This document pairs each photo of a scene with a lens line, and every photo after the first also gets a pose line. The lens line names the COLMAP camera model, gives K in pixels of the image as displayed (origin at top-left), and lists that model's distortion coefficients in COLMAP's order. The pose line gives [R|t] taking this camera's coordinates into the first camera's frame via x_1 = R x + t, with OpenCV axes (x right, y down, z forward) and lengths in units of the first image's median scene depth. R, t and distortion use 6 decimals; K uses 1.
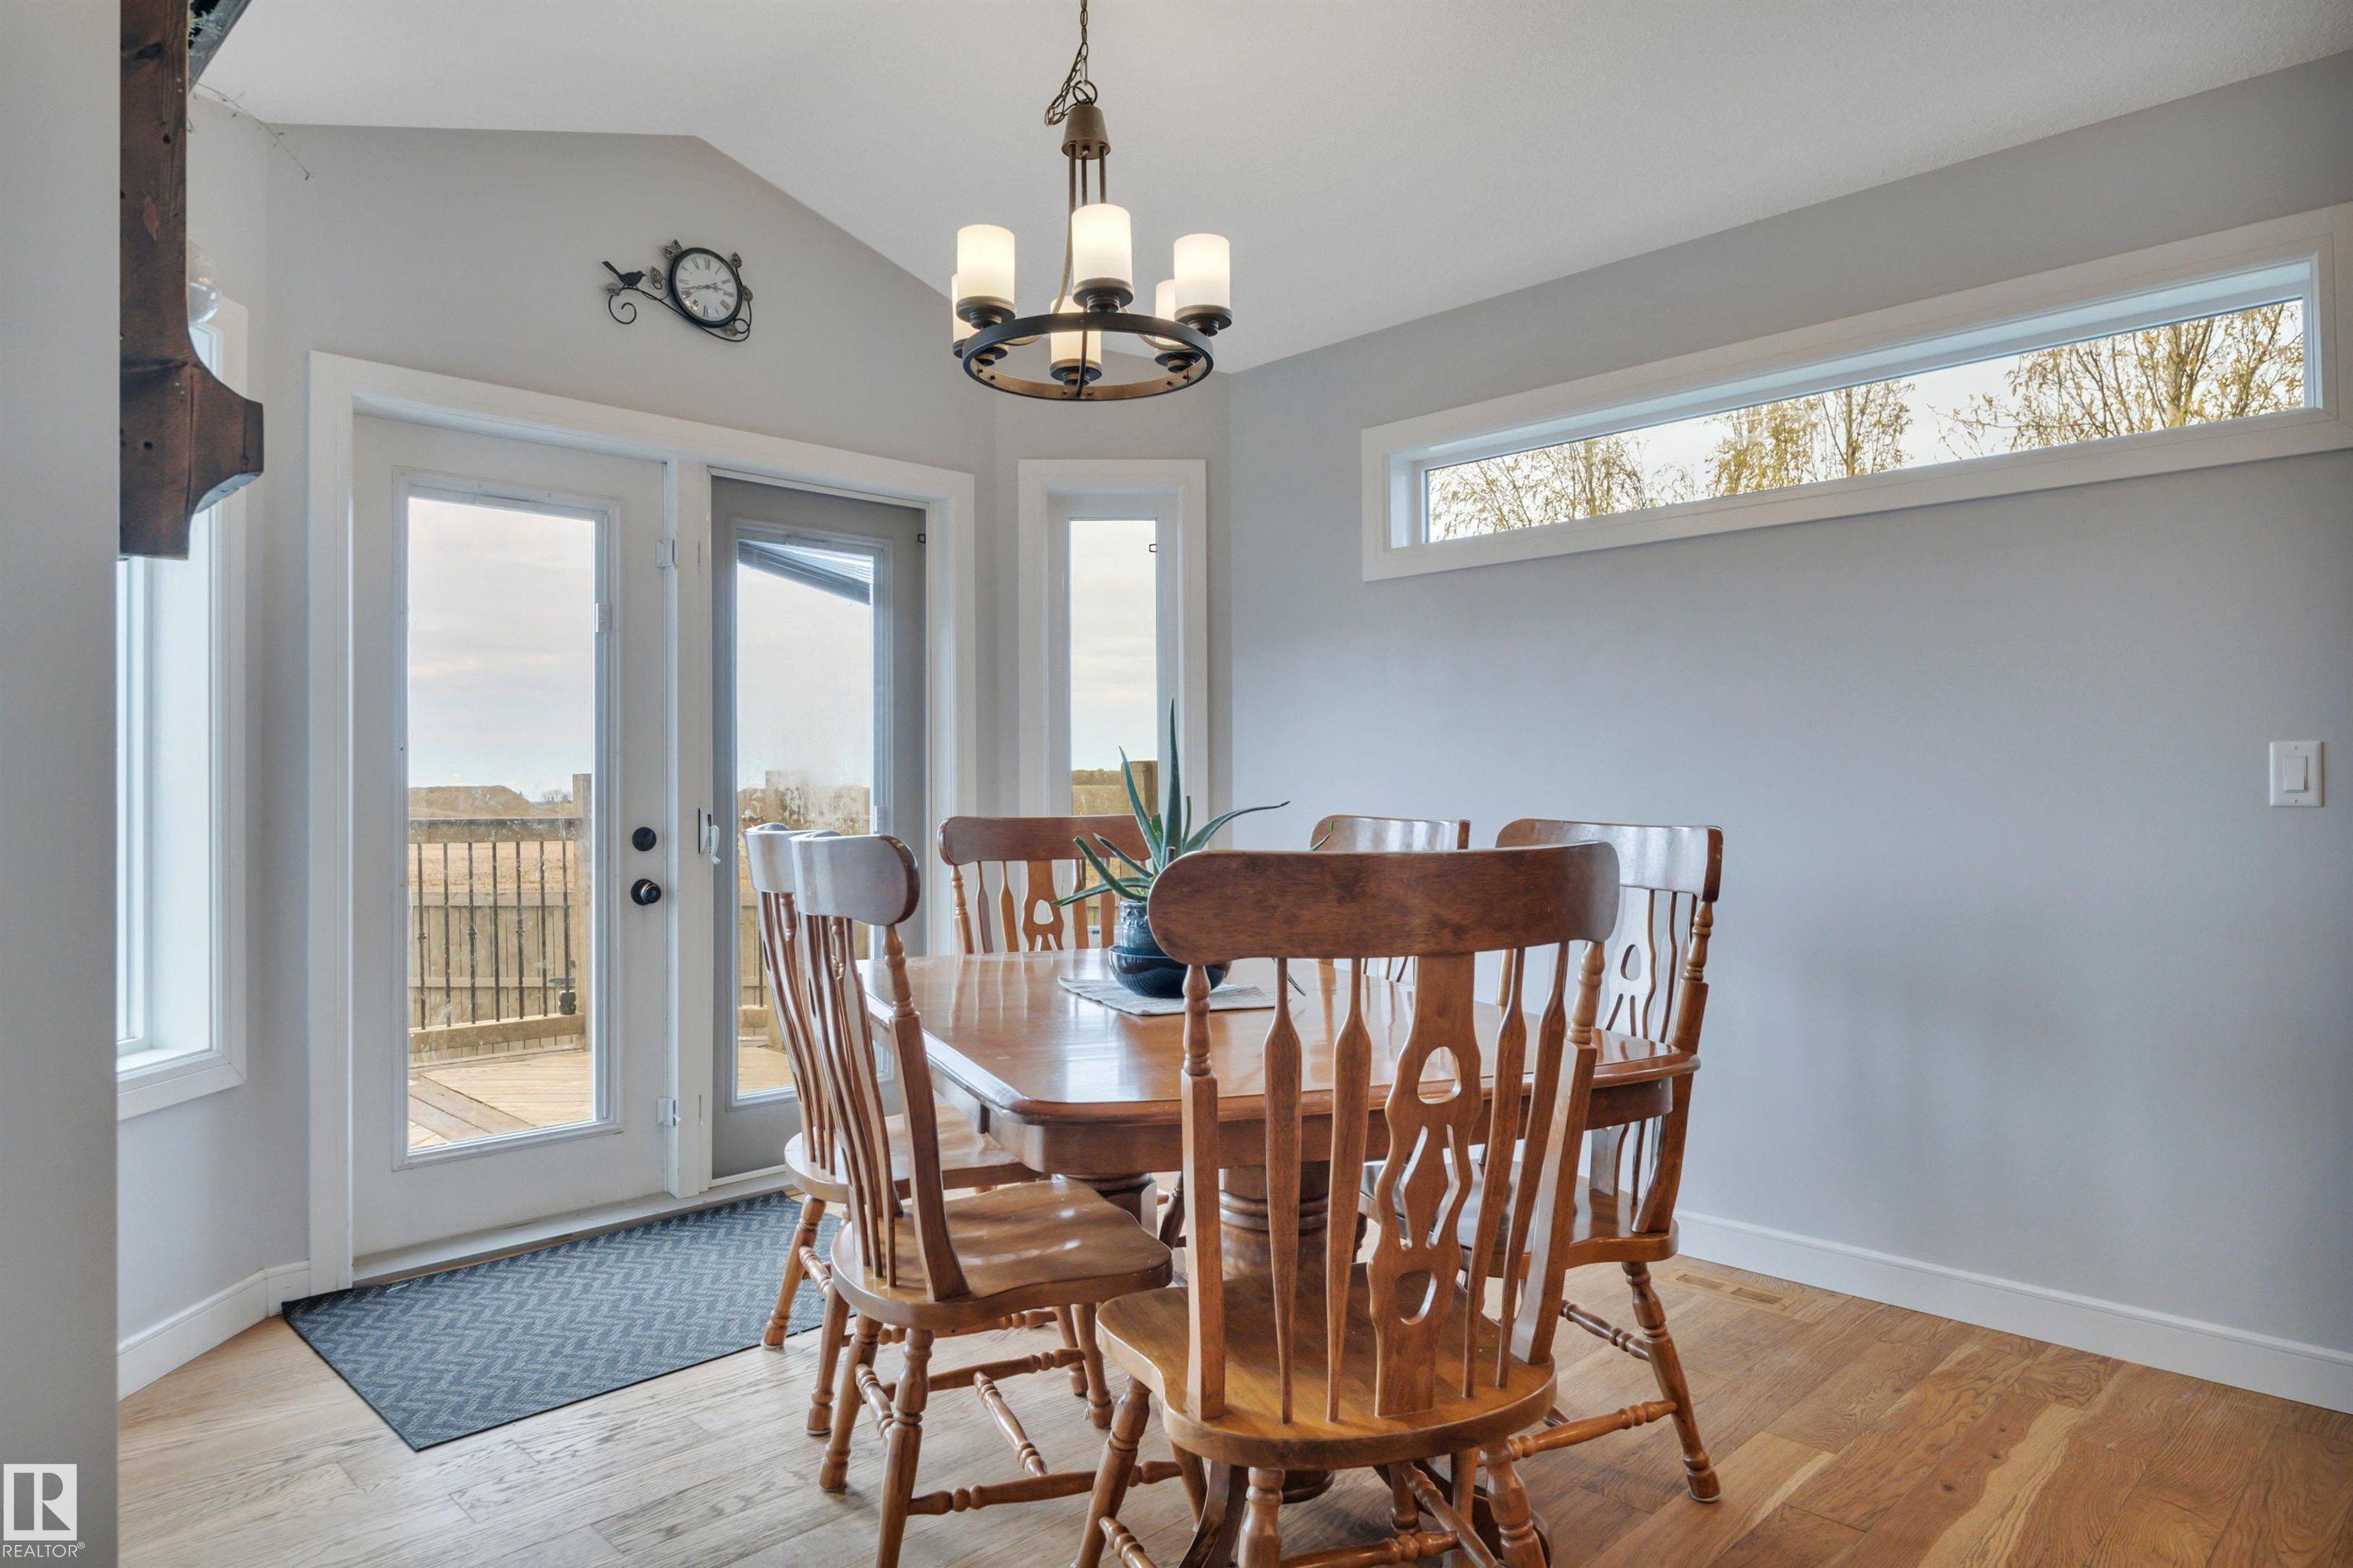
lens RADIAL K [[1392.2, 0, 1168.7], [0, 1392.2, 773.4], [0, 0, 1]] dist [-0.013479, 0.001021]
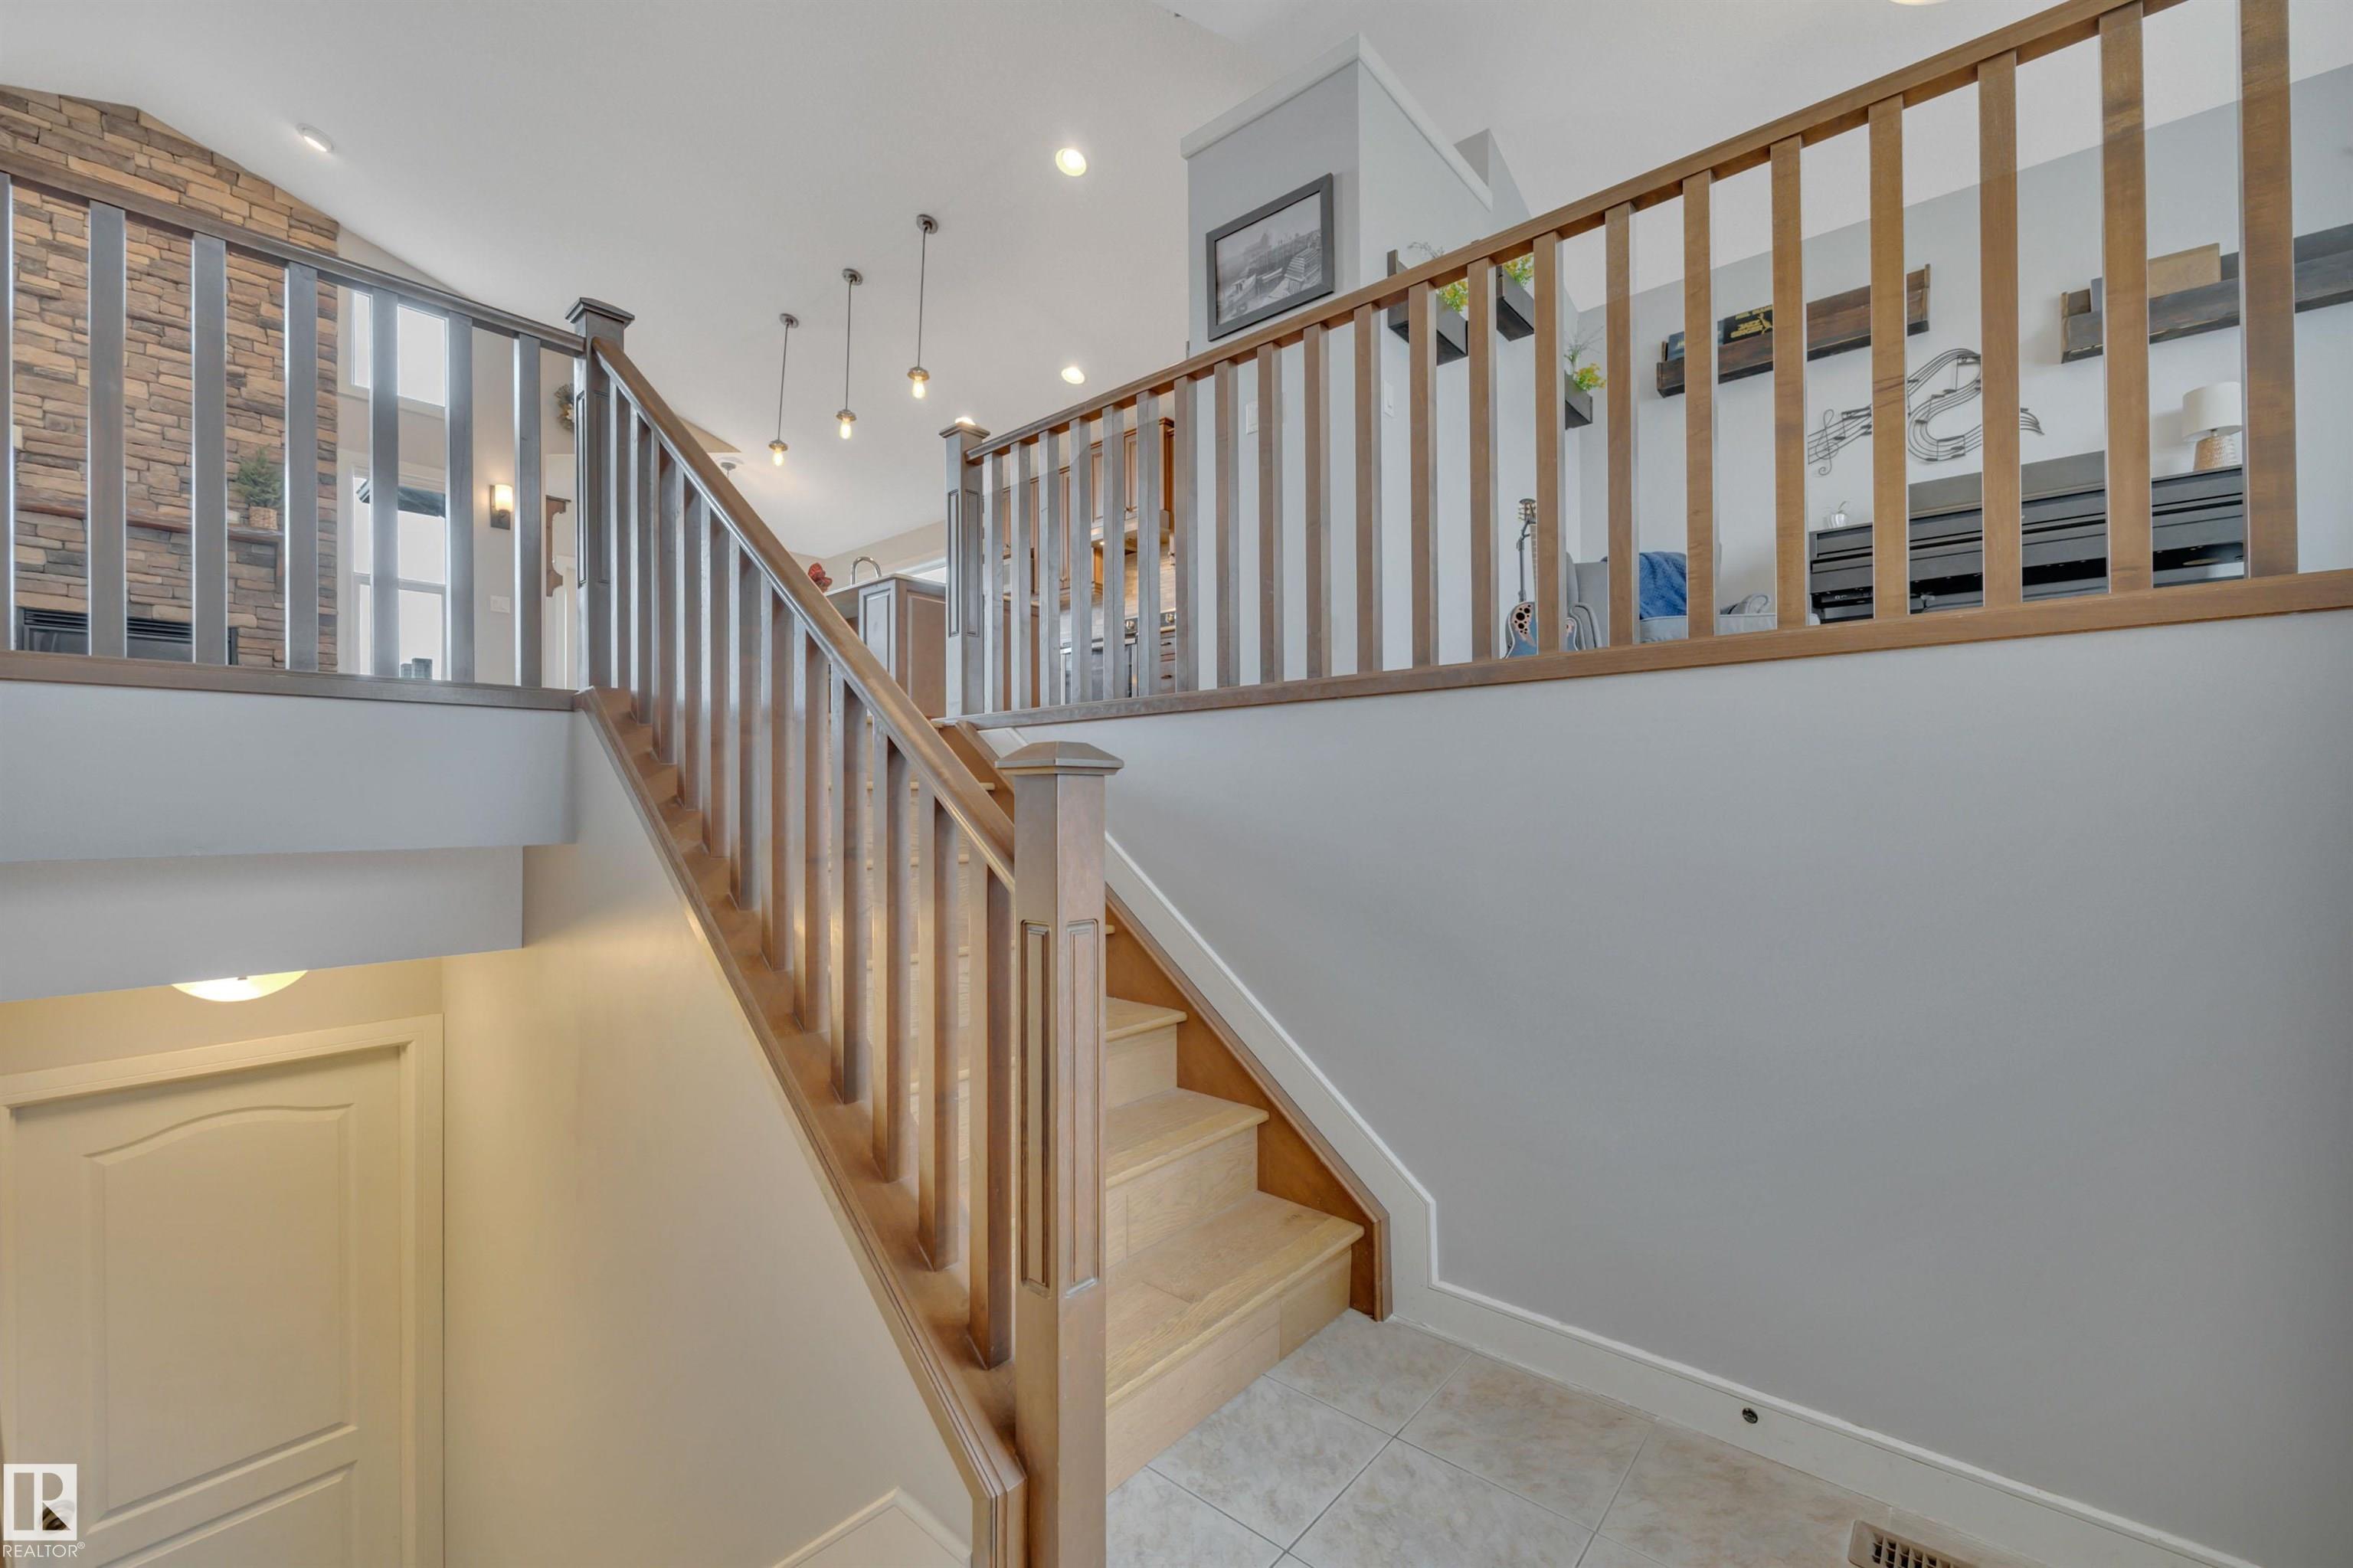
lens RADIAL K [[941.0, 0, 1179.8], [0, 941.0, 794.6], [0, 0, 1]] dist [-0.006217, -0.000272]
pose [[0.996374, 0.001095, 0.085073, 0.886908], [-0.001824, 0.999962, 0.008492, 0.342582], [-0.085060, -0.008617, 0.996339, -1.733012]]
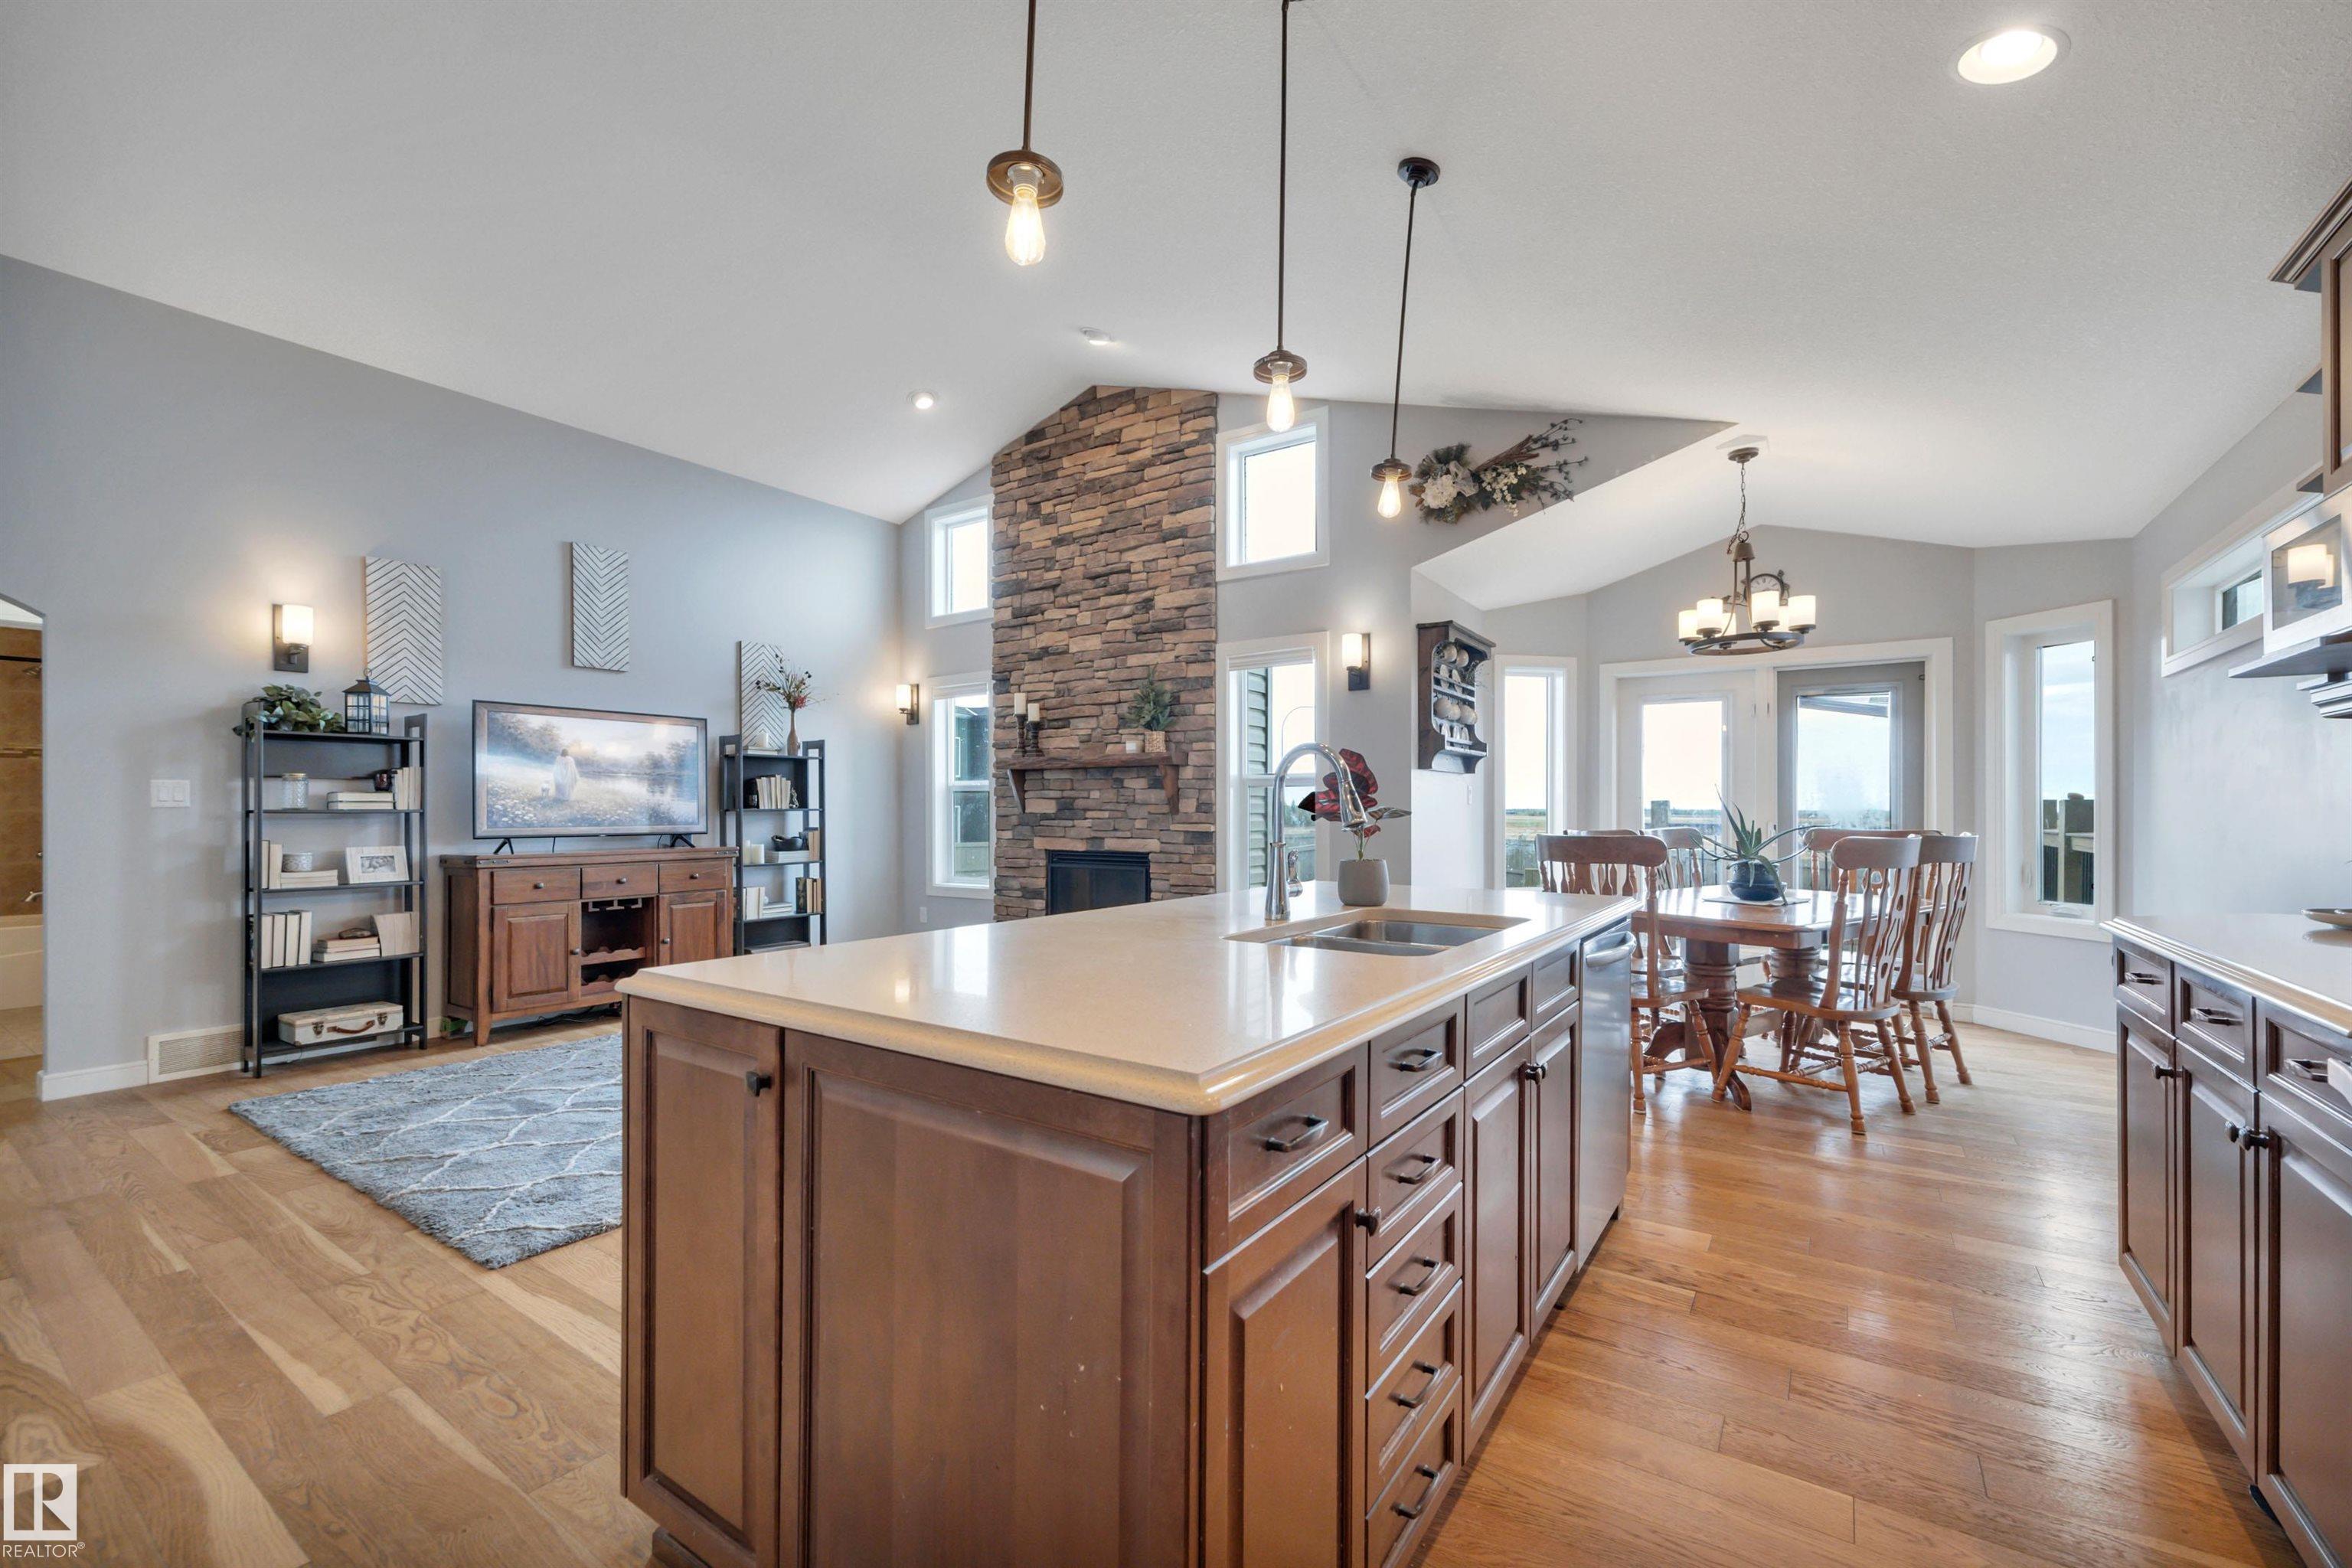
lens RADIAL K [[963.5, 0, 1170.5], [0, 963.5, 800.7], [0, 0, 1]] dist [0.000101, -0.000081]
pose [[0.189144, -0.000766, -0.981949, 1.037626], [0.013293, 0.999910, 0.001781, -0.026115], [0.981859, -0.013390, 0.189138, -0.246124]]
